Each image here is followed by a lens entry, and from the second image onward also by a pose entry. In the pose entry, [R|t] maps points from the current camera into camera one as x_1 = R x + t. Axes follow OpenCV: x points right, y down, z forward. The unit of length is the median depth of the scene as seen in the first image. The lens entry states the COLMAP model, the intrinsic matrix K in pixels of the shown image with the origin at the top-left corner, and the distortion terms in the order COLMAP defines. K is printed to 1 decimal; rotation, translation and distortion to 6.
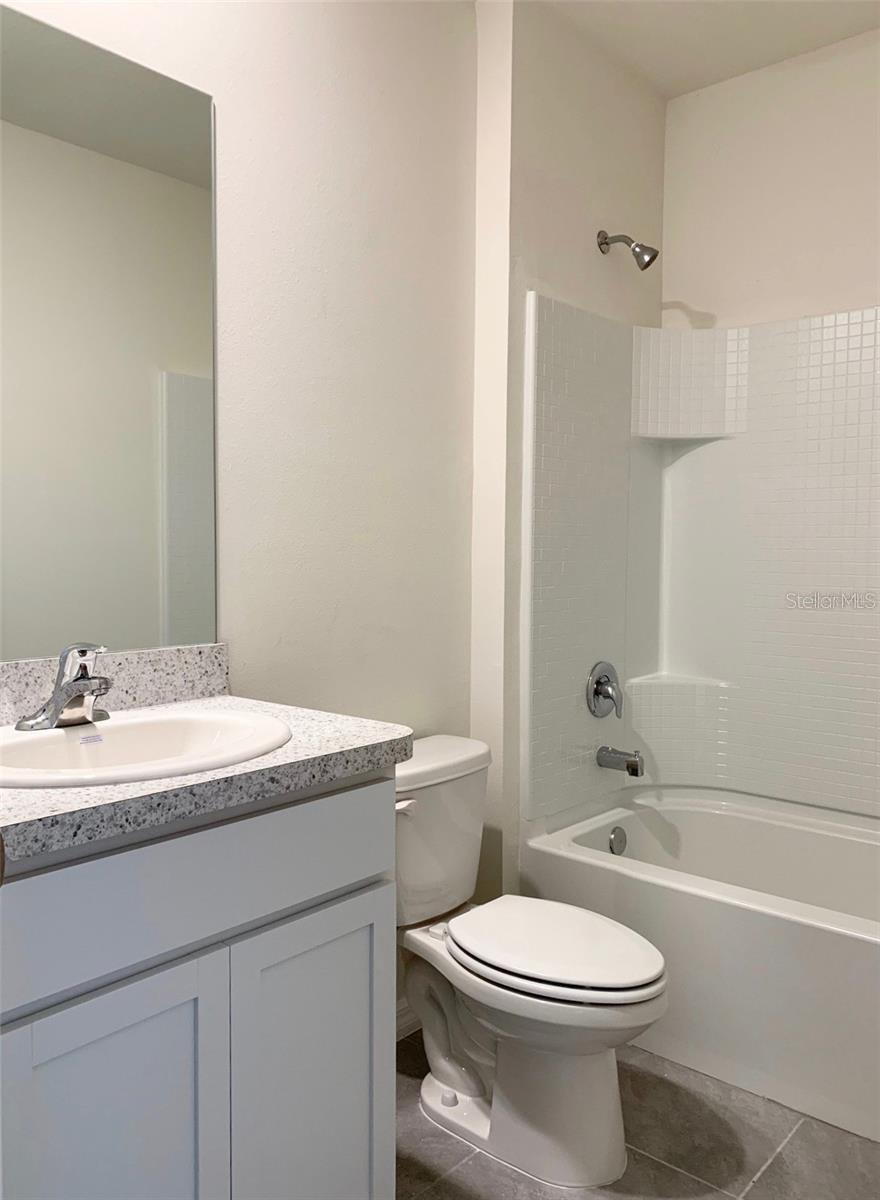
lens RADIAL K [[901.8, 0, 432.5], [0, 901.8, 601.8], [0, 0, 1]] dist [0.011962, -0.024857]
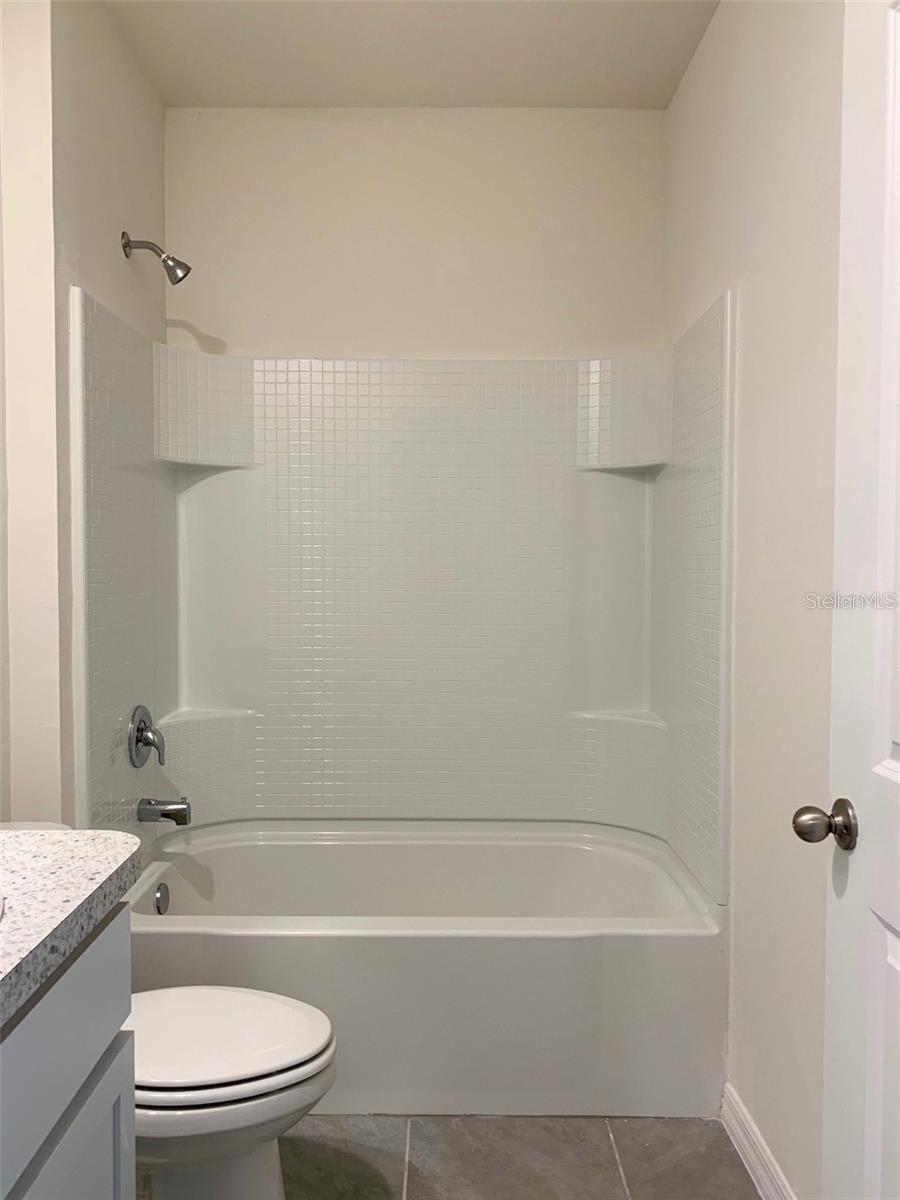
lens RADIAL K [[901.8, 0, 444.1], [0, 901.8, 596.9], [0, 0, 1]] dist [0.011962, -0.024857]
pose [[0.756028, -0.031479, 0.653782, -0.172729], [0.043990, 0.999028, -0.002768, -0.027022], [-0.653060, 0.030853, 0.756678, 0.112045]]
